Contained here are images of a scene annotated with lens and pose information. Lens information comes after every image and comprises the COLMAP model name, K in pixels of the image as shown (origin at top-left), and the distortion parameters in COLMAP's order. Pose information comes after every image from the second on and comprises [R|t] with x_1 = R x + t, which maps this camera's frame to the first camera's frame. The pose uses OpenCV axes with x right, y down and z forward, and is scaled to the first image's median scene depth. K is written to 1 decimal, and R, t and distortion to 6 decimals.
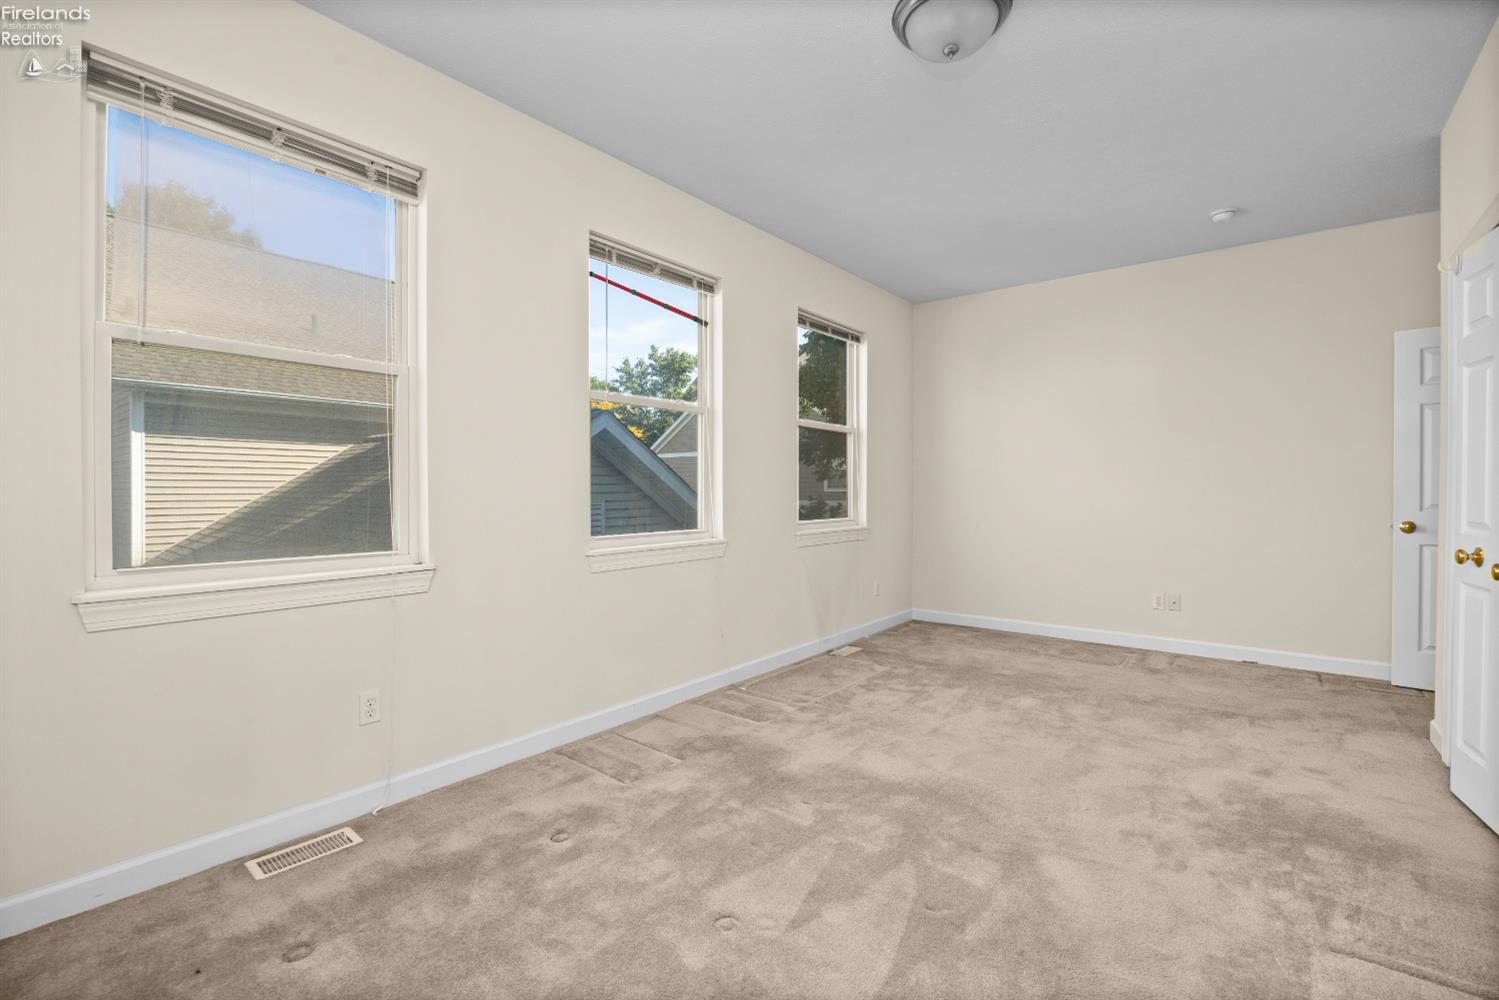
lens RADIAL K [[649.9, 0, 746.3], [0, 649.9, 496.4], [0, 0, 1]] dist [-0.007019, -0.000016]
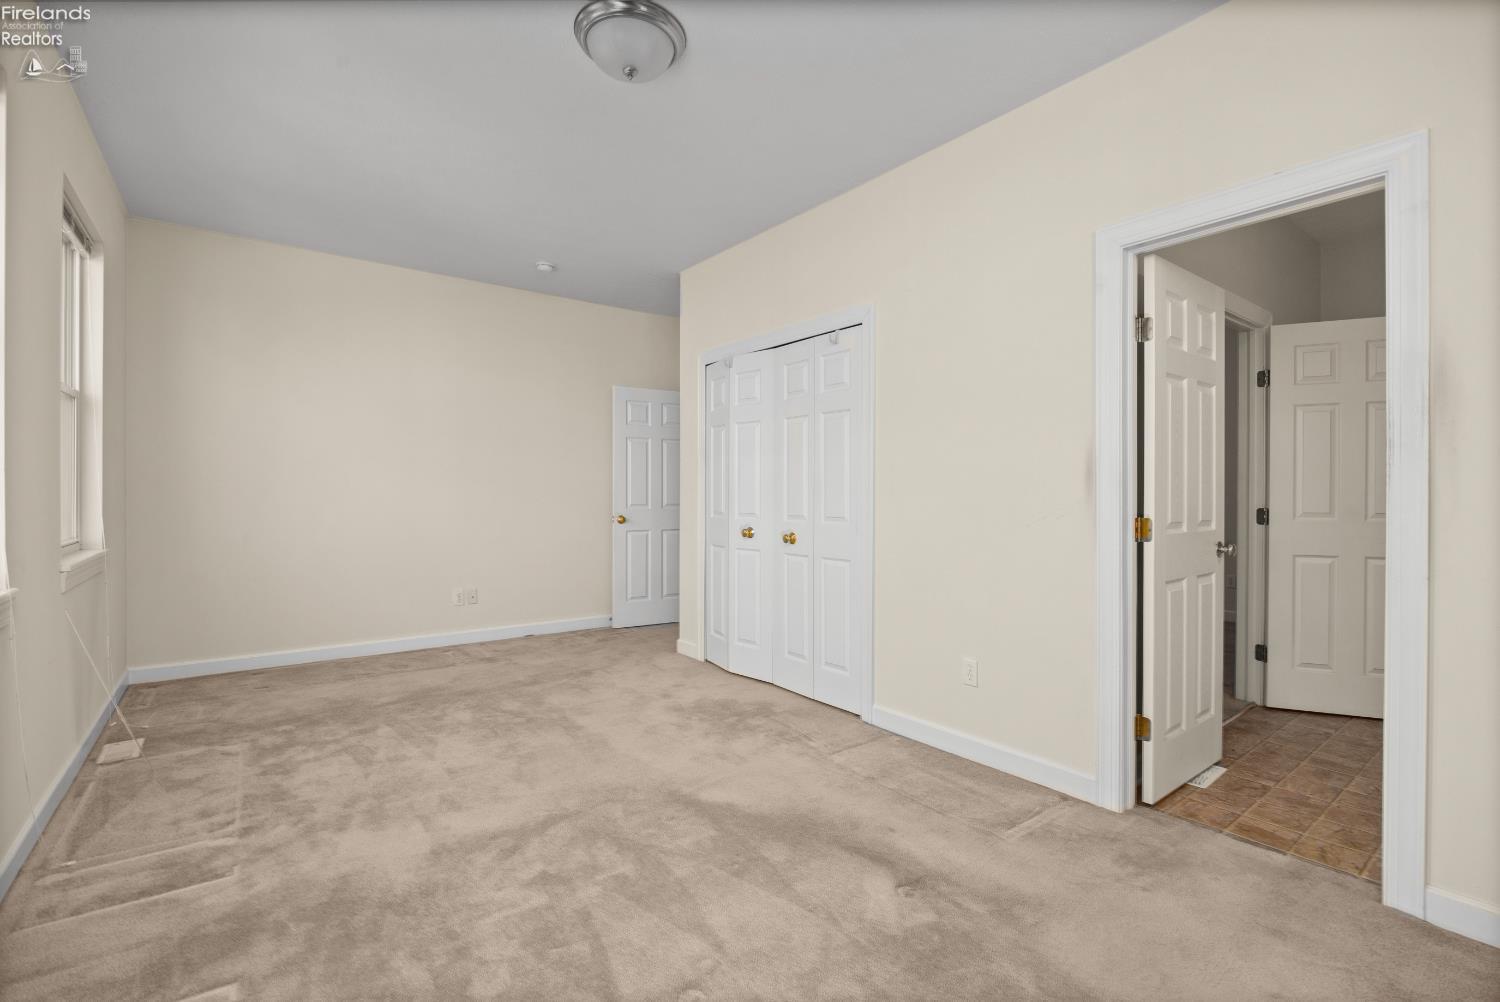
lens RADIAL K [[683.9, 0, 751.4], [0, 683.9, 493.1], [0, 0, 1]] dist [-0.007868, -0.000277]
pose [[0.235252, 0.006870, 0.971910, -0.459364], [0.002380, 0.999968, -0.007645, -0.000575], [-0.971931, 0.004111, 0.235229, 0.362908]]
